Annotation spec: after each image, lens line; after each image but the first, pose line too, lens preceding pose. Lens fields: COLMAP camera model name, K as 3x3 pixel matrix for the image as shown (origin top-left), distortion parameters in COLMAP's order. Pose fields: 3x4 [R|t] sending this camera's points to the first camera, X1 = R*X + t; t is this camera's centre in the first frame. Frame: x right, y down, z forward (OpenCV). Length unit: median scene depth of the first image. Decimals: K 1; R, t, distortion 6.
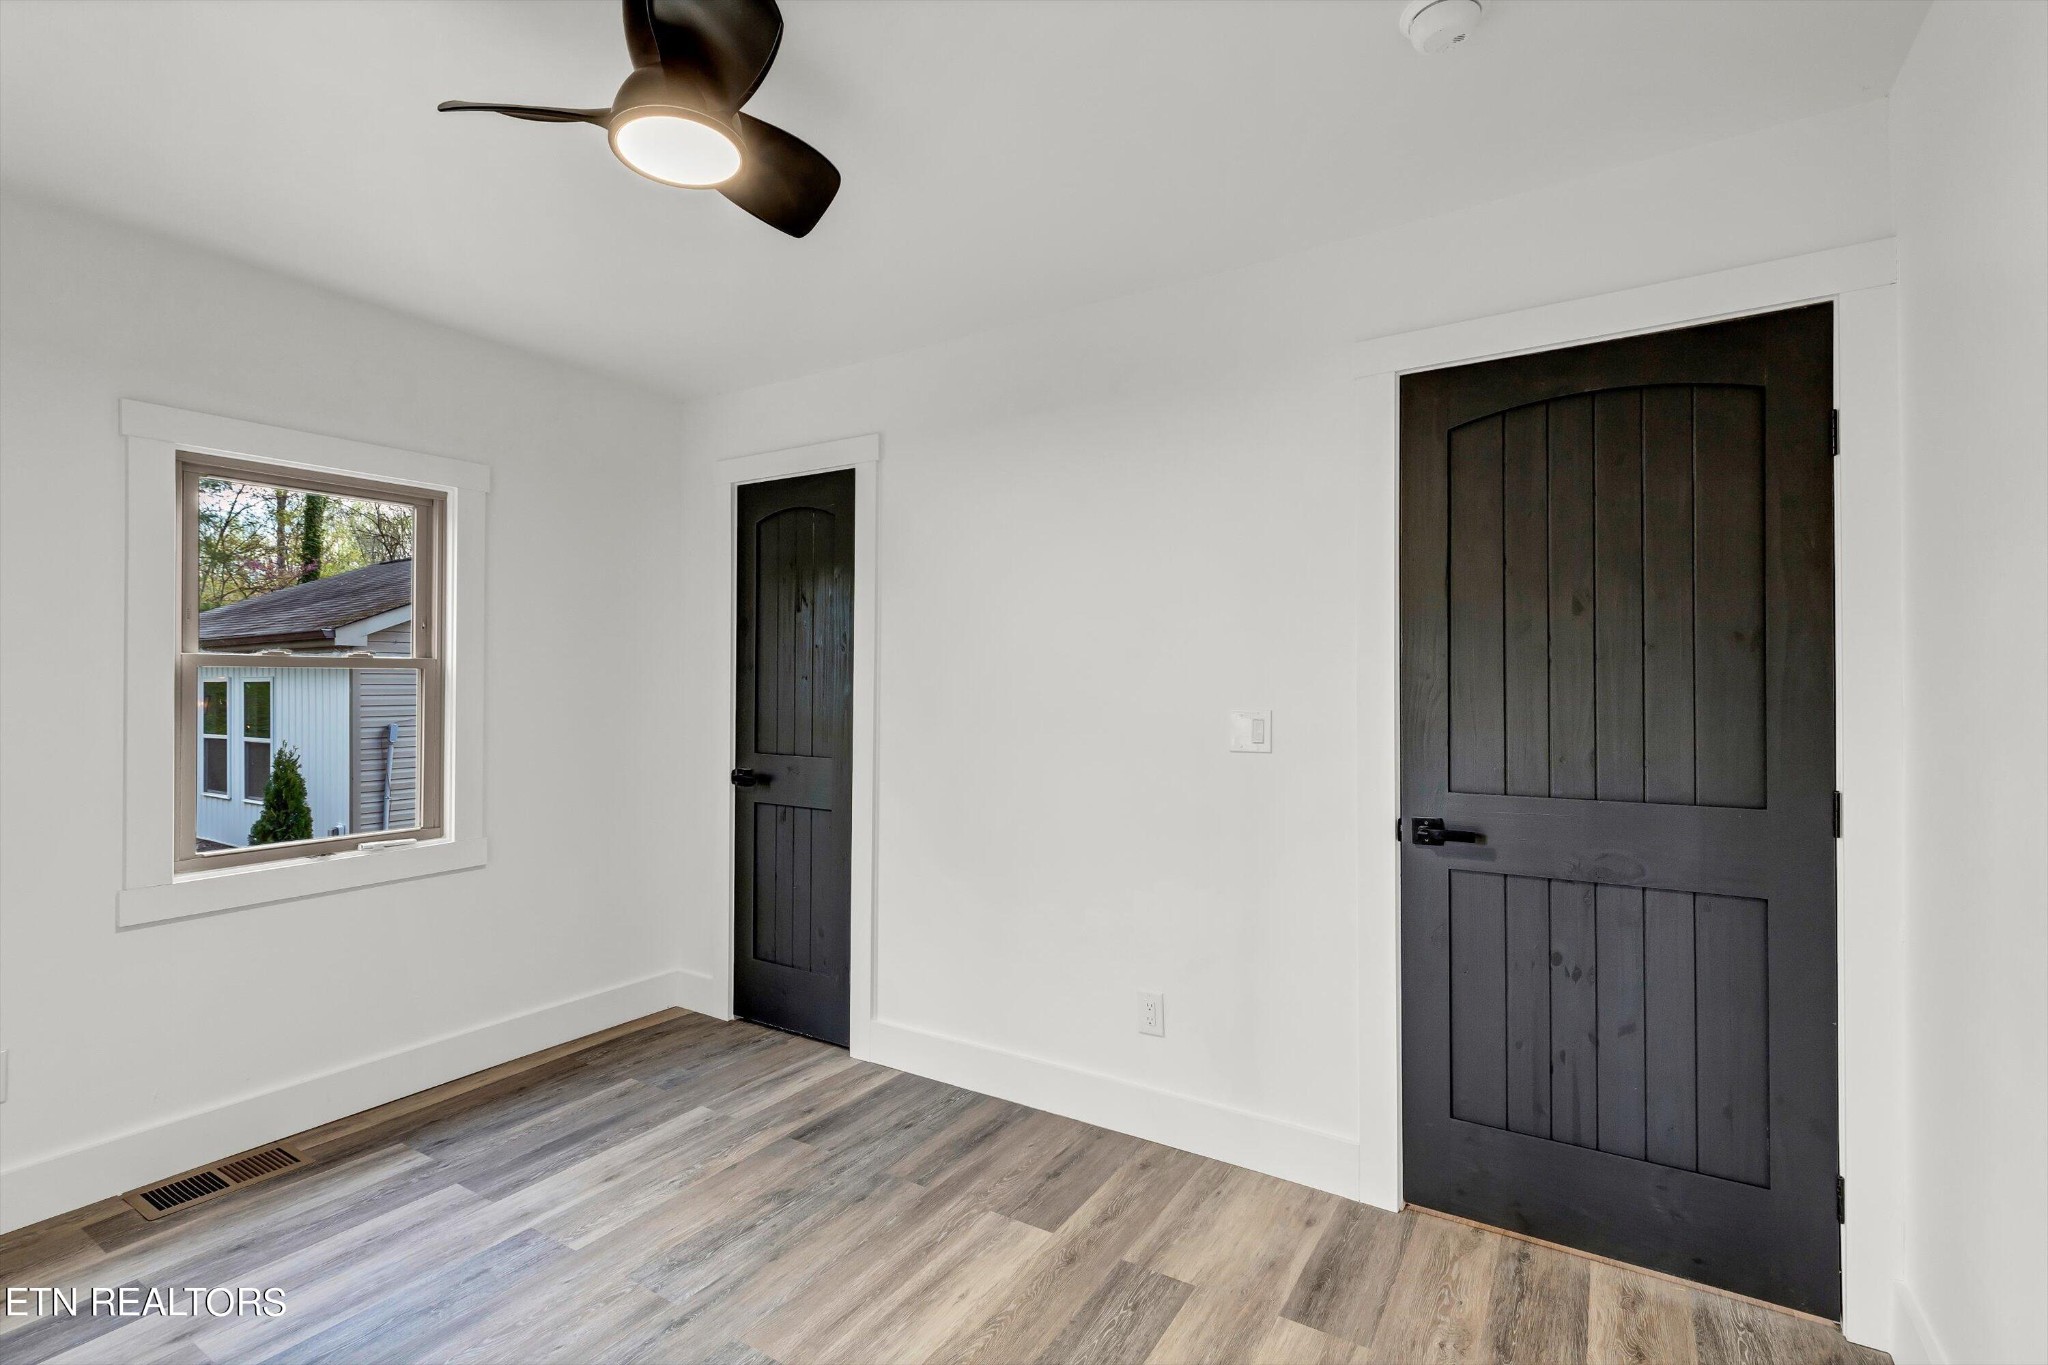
lens RADIAL K [[948.0, 0, 1019.7], [0, 948.0, 680.1], [0, 0, 1]] dist [0.002027, 0.000640]
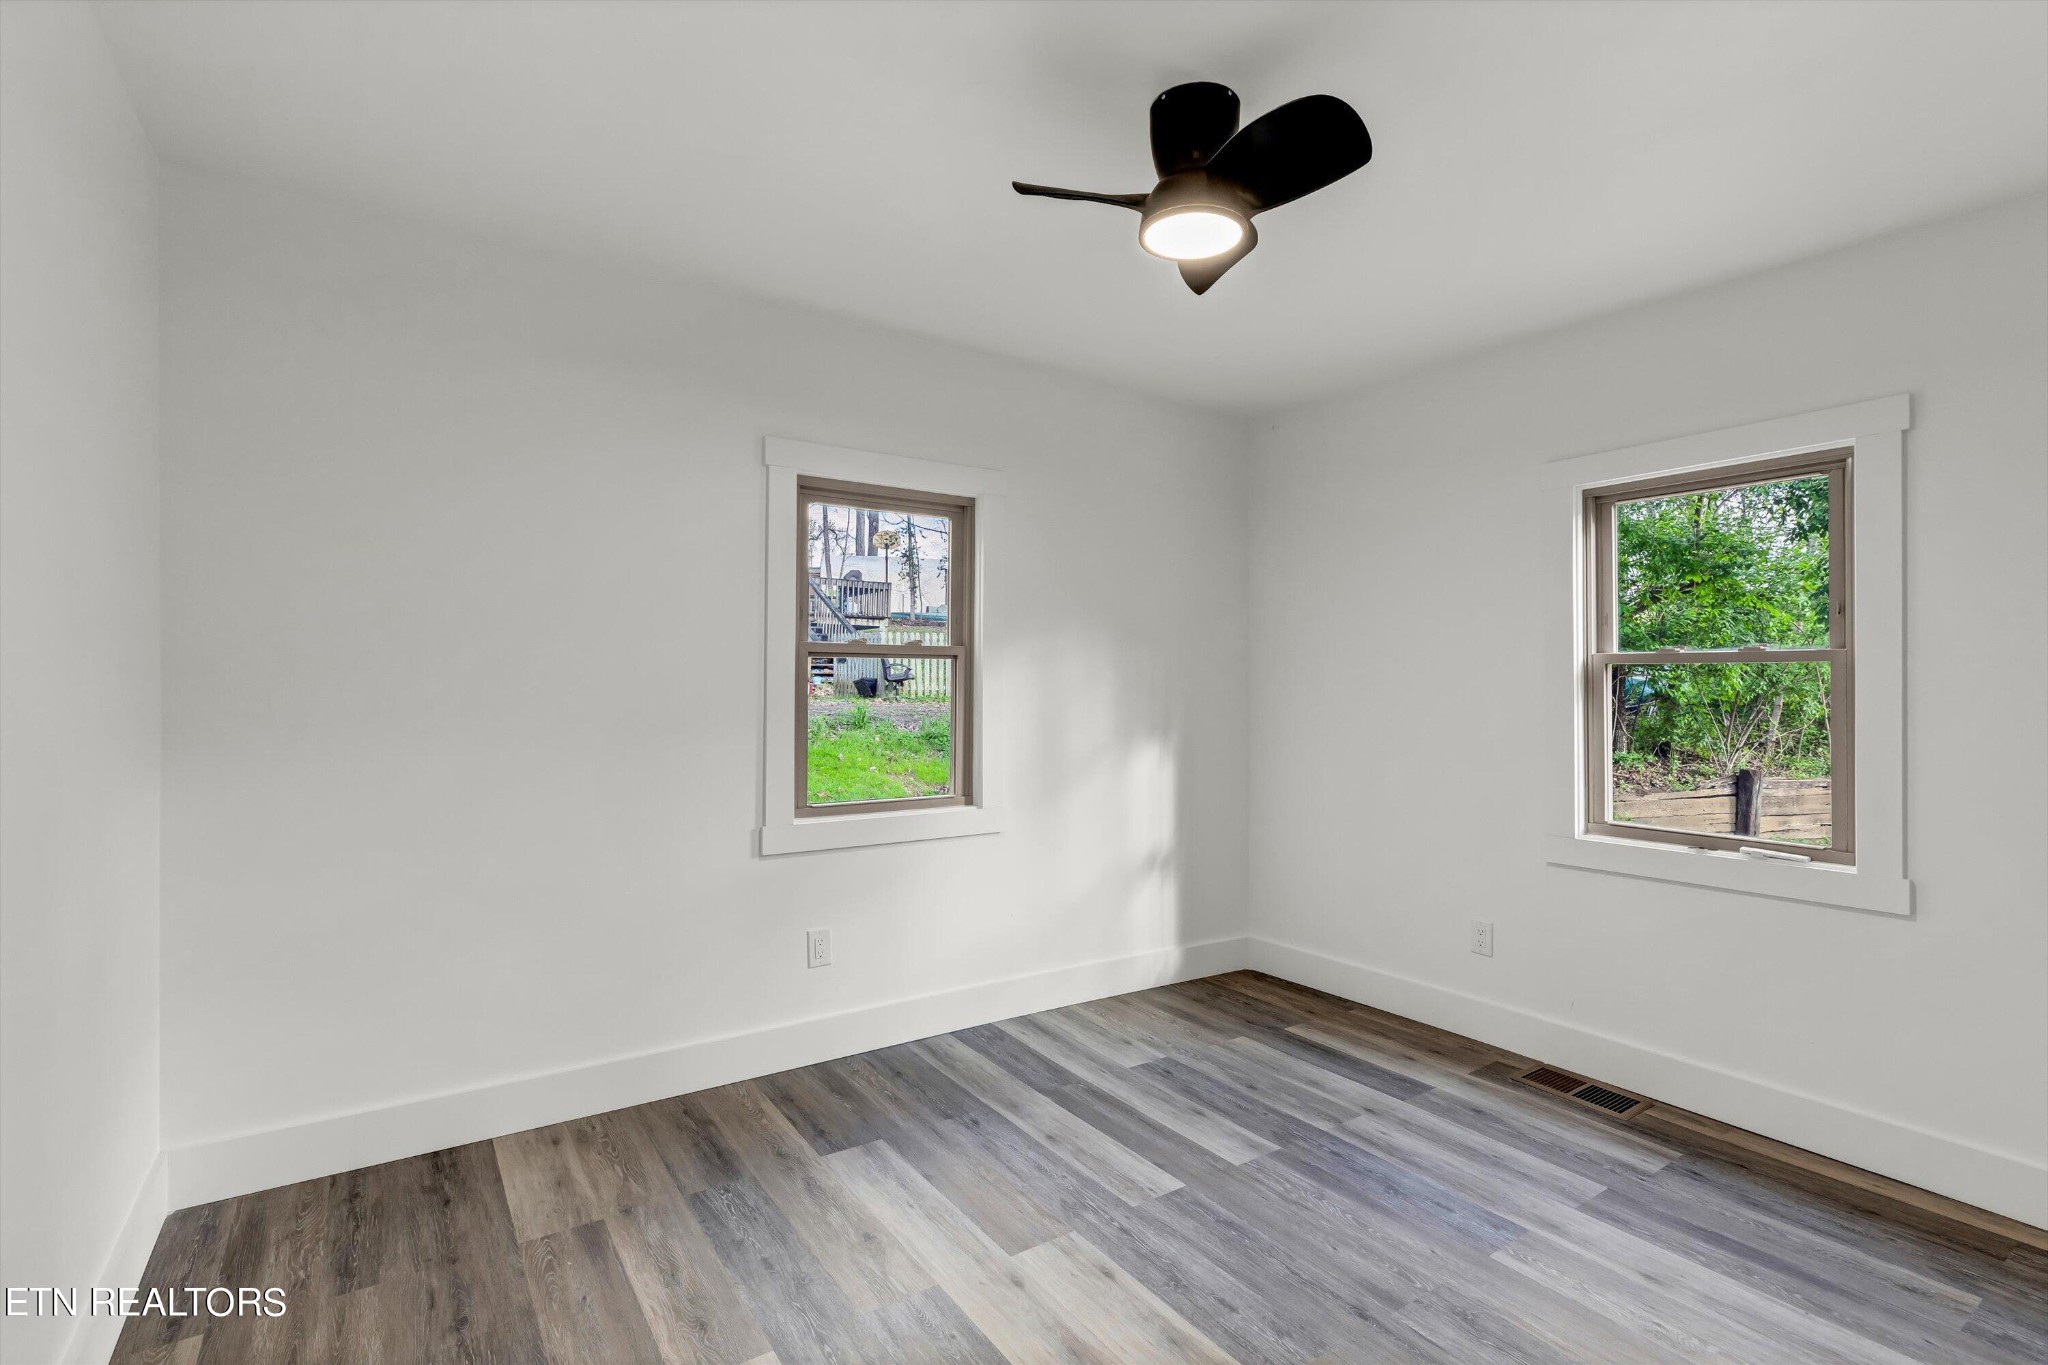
lens RADIAL K [[948.0, 0, 1019.7], [0, 948.0, 680.1], [0, 0, 1]] dist [0.002027, 0.000640]
pose [[-0.408613, -0.004782, -0.912695, 0.511007], [-0.001735, 0.999989, -0.004463, 0.011699], [0.912706, -0.000240, -0.408616, 0.786699]]
